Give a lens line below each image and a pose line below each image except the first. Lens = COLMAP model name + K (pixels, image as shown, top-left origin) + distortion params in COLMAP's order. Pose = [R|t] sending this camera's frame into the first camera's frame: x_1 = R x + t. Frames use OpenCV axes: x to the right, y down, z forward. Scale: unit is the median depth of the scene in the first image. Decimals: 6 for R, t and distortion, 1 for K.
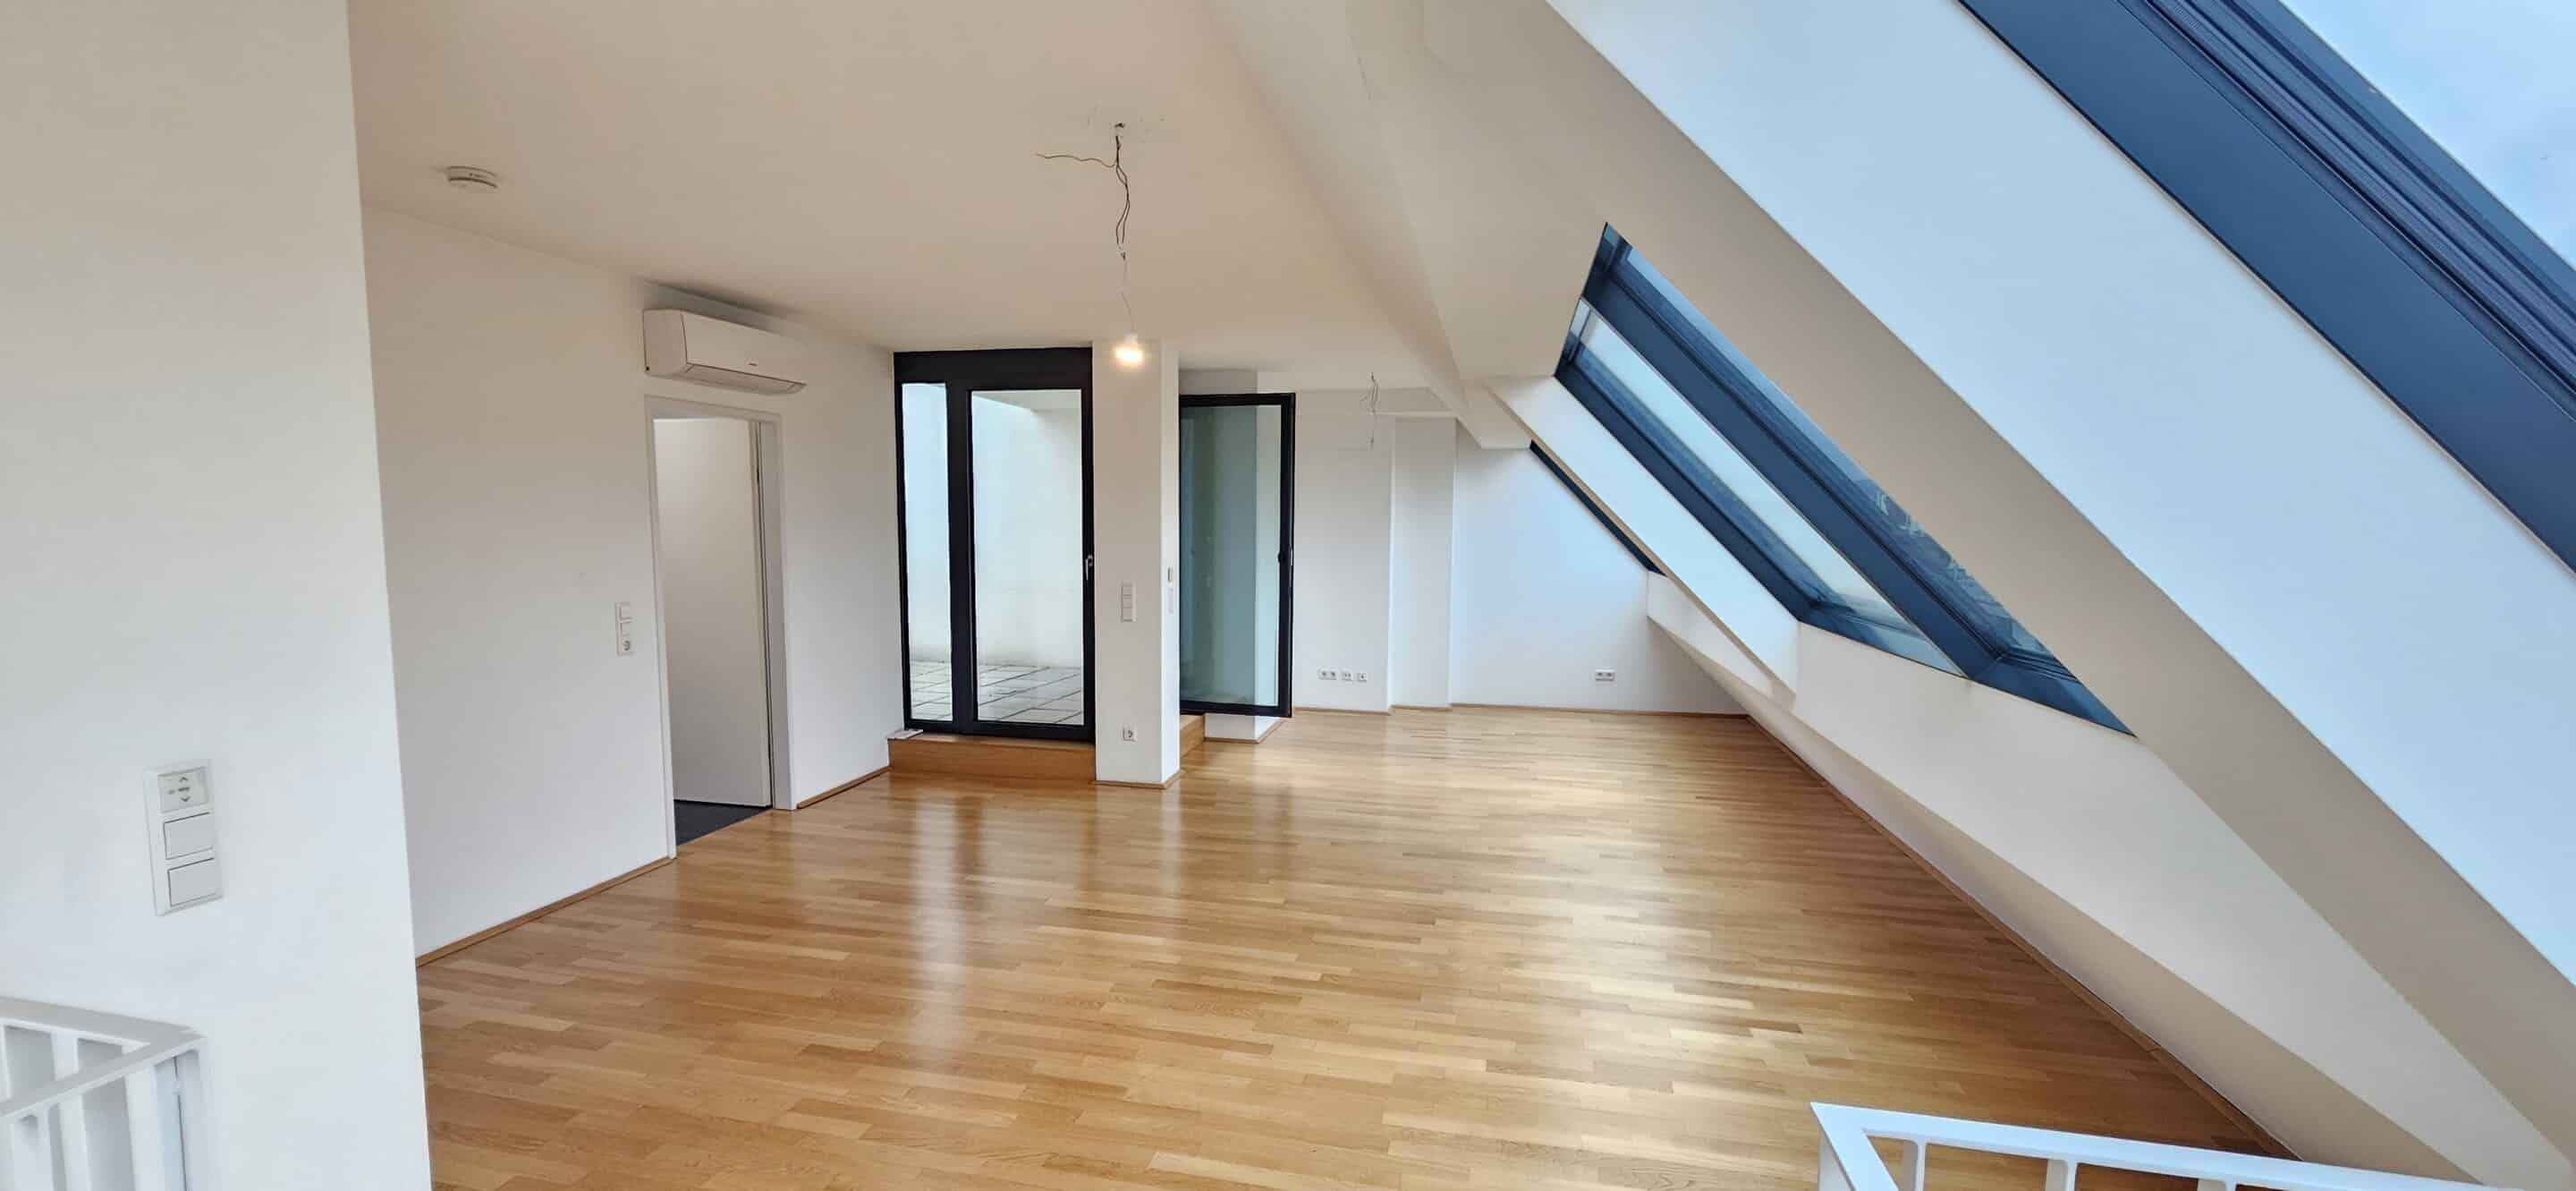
lens RADIAL K [[1048.6, 0, 1279.7], [0, 1048.6, 591.0], [0, 0, 1]] dist [0.002476, -0.000392]
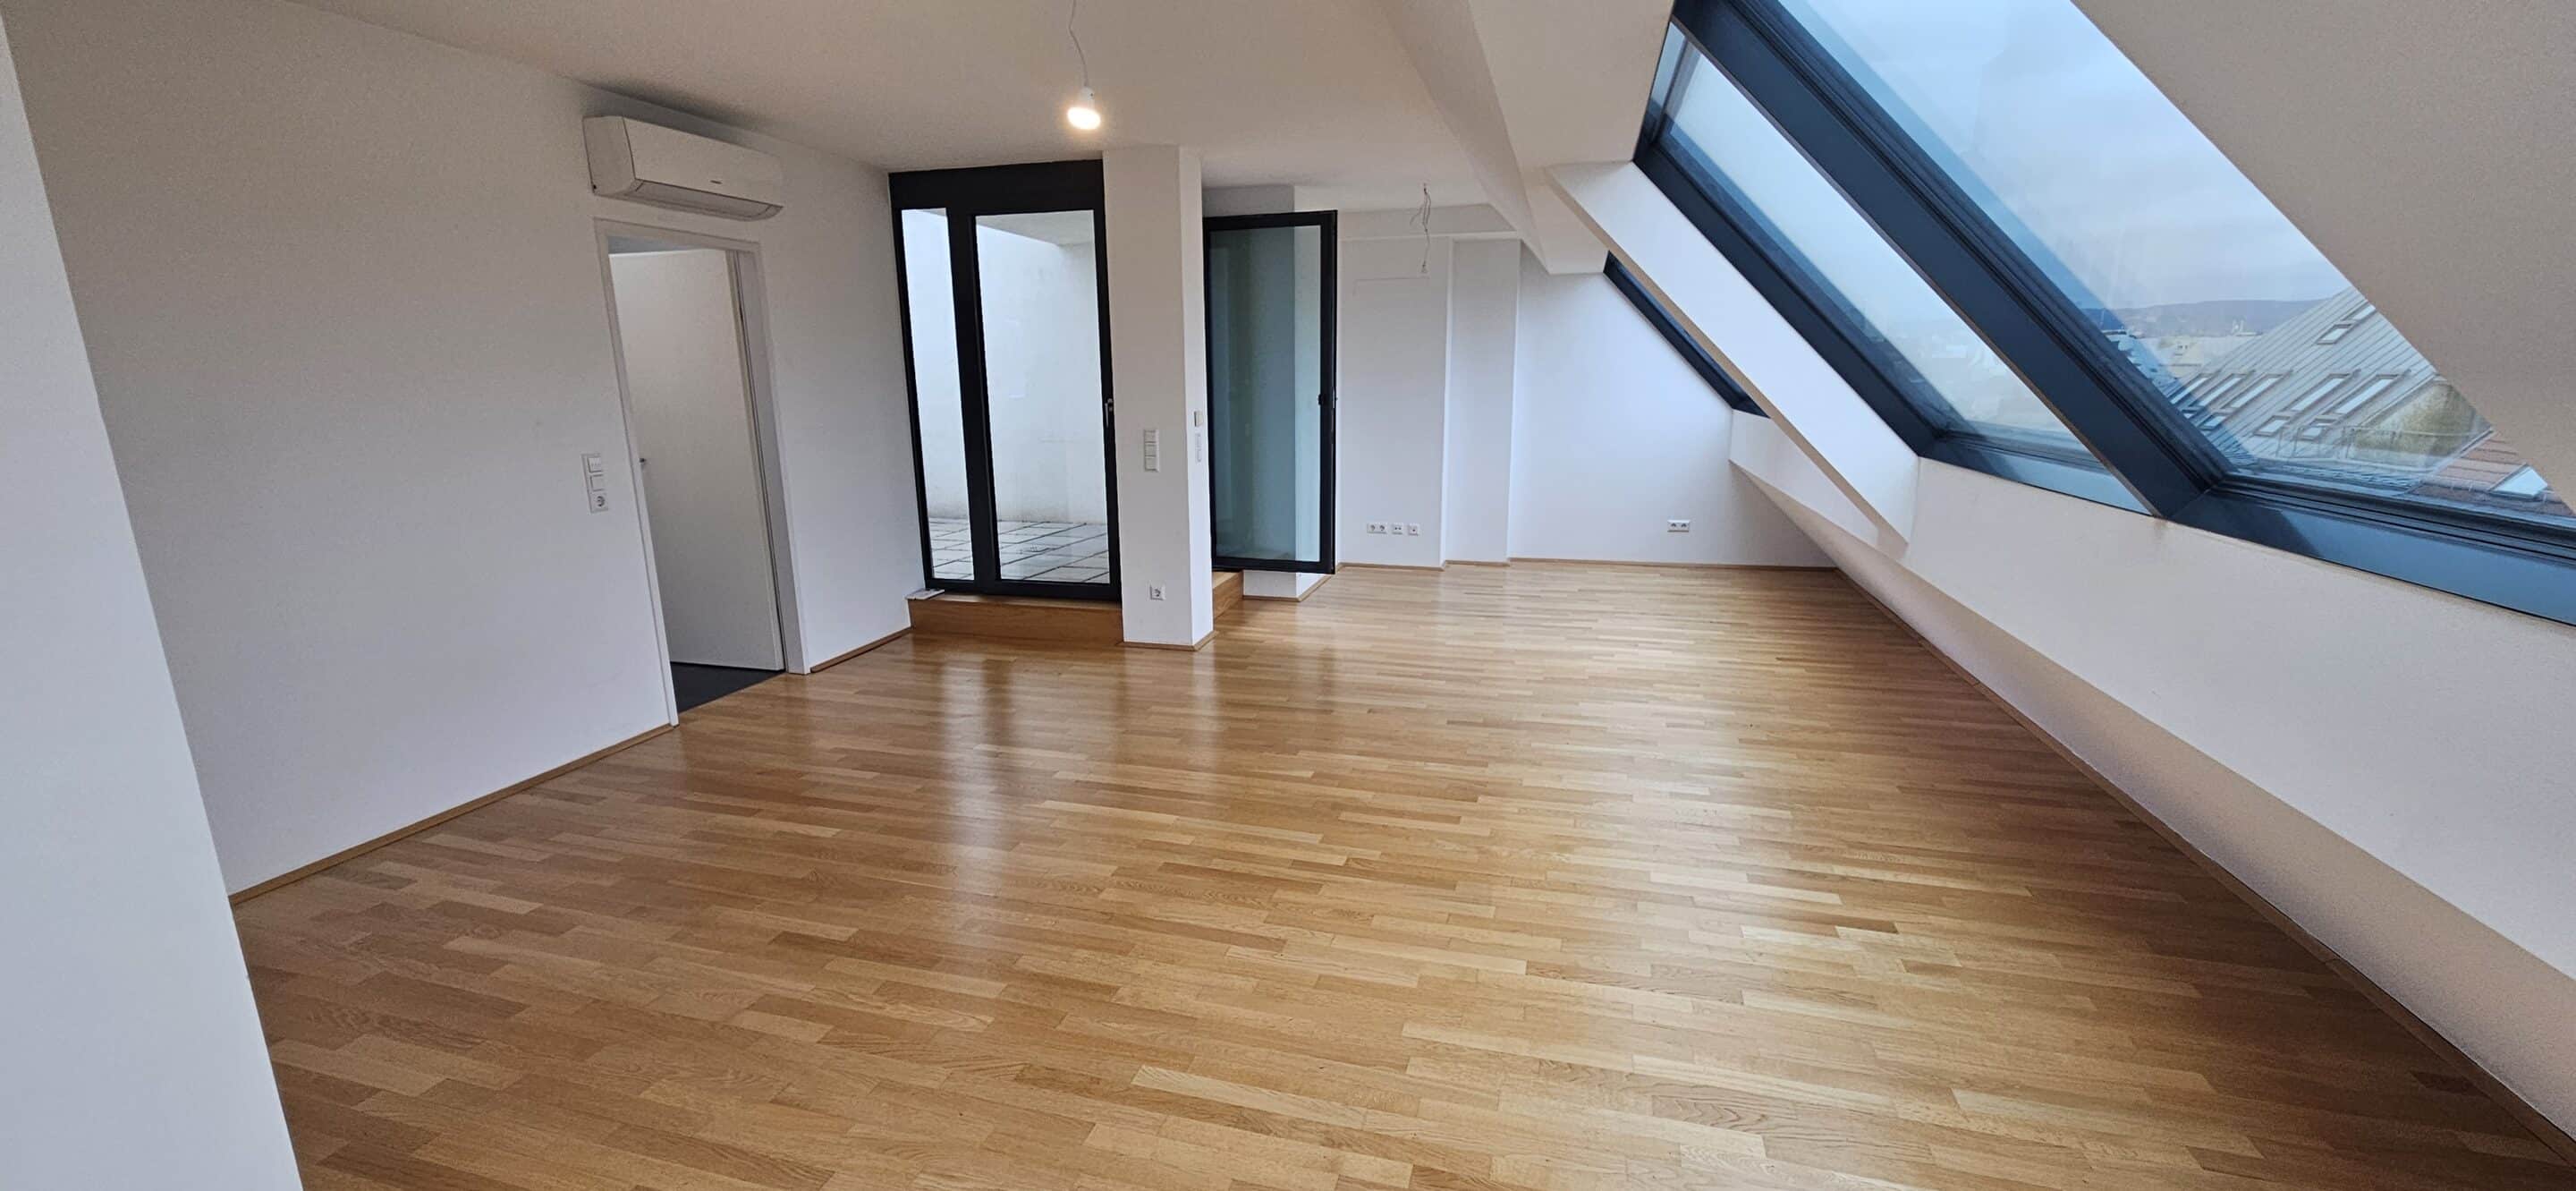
lens RADIAL K [[1048.6, 0, 1296.7], [0, 1048.6, 600.8], [0, 0, 1]] dist [0.002476, -0.000392]
pose [[0.998814, -0.005600, -0.048373, 0.036125], [0.012486, 0.989609, 0.143243, 0.016208], [0.047068, -0.143678, 0.988505, 0.124190]]
